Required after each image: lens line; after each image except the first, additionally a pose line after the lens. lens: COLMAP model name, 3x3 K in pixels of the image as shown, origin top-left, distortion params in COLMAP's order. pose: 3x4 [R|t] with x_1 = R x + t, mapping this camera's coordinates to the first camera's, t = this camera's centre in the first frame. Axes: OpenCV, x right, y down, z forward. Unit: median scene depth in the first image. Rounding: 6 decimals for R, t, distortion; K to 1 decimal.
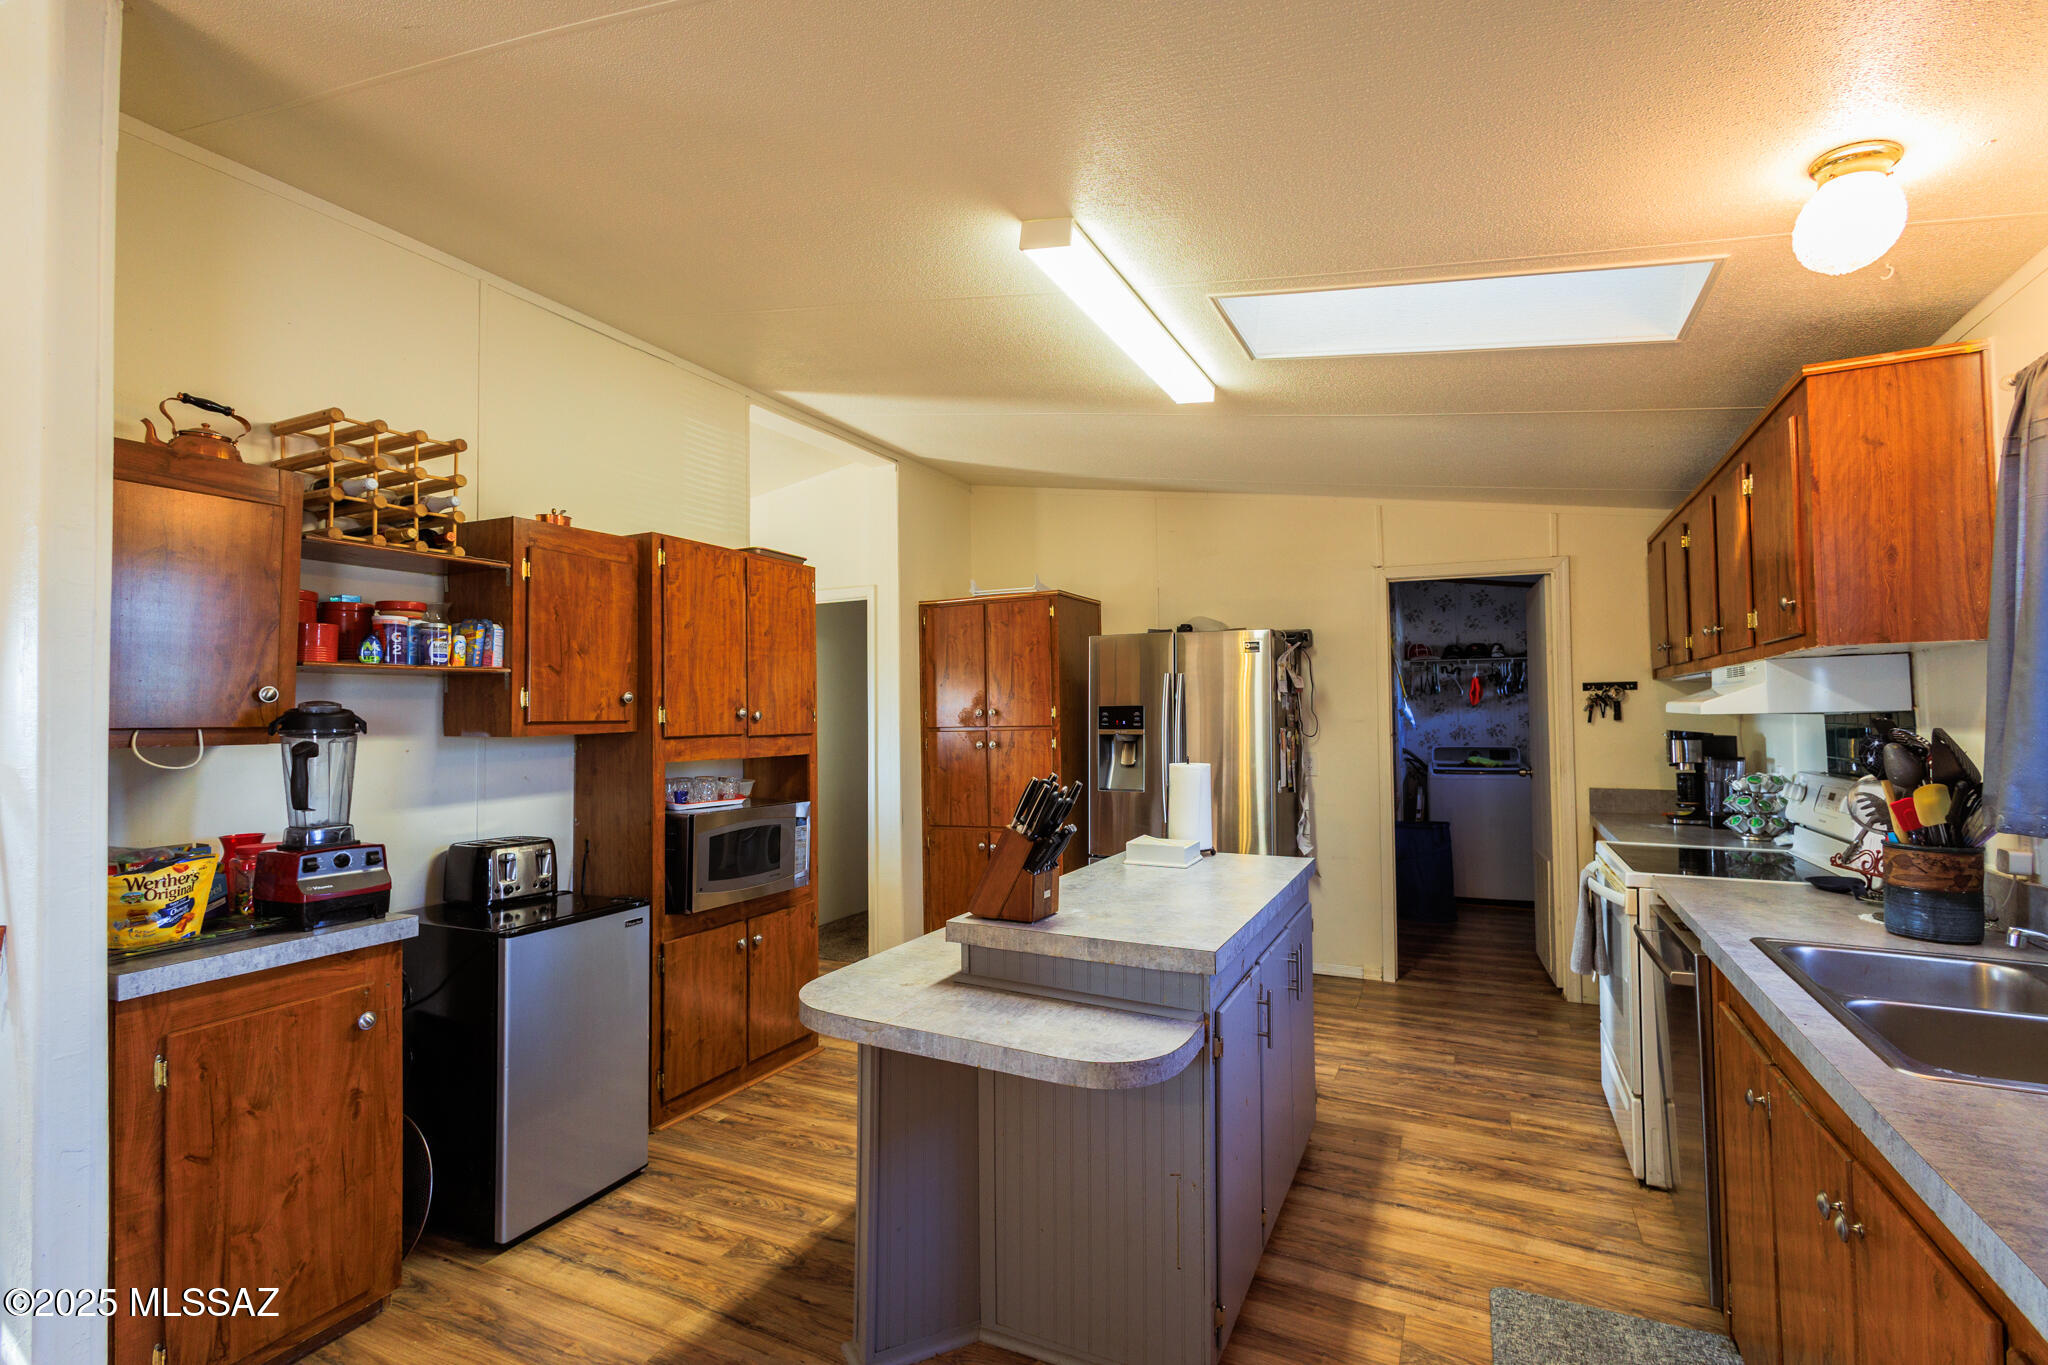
lens RADIAL K [[944.1, 0, 1029.0], [0, 944.1, 682.1], [0, 0, 1]] dist [0.013132, -0.000387]
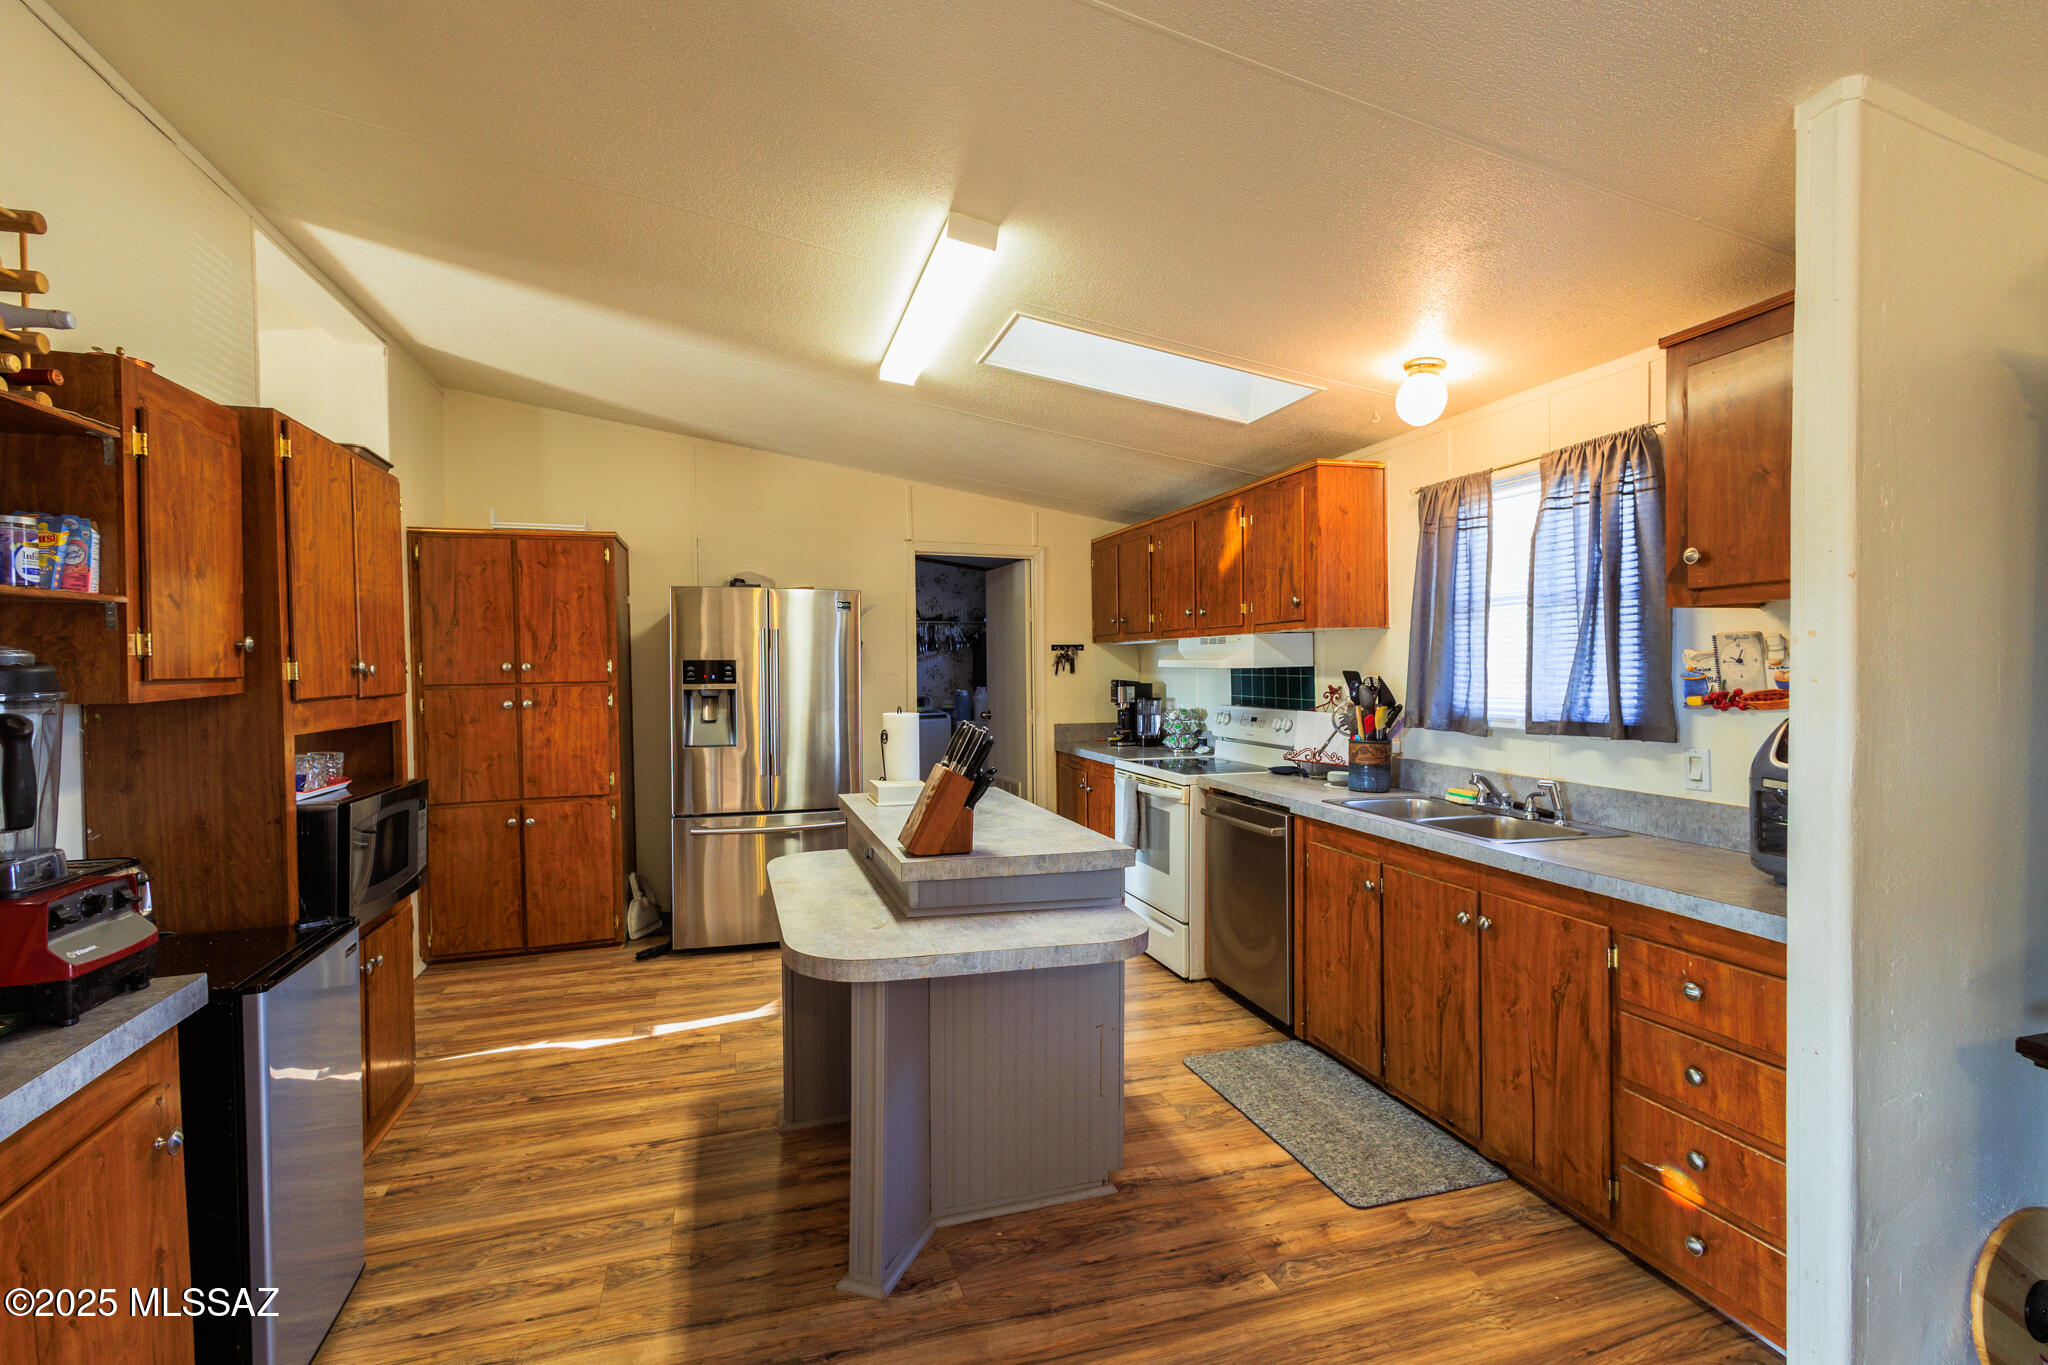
lens RADIAL K [[944.1, 0, 1028.6], [0, 944.1, 679.6], [0, 0, 1]] dist [0.013132, -0.000387]
pose [[0.725620, -0.008125, 0.688048, -0.520970], [-0.022894, 0.999092, 0.035943, 0.004114], [-0.687715, -0.041833, 0.724774, 0.102584]]
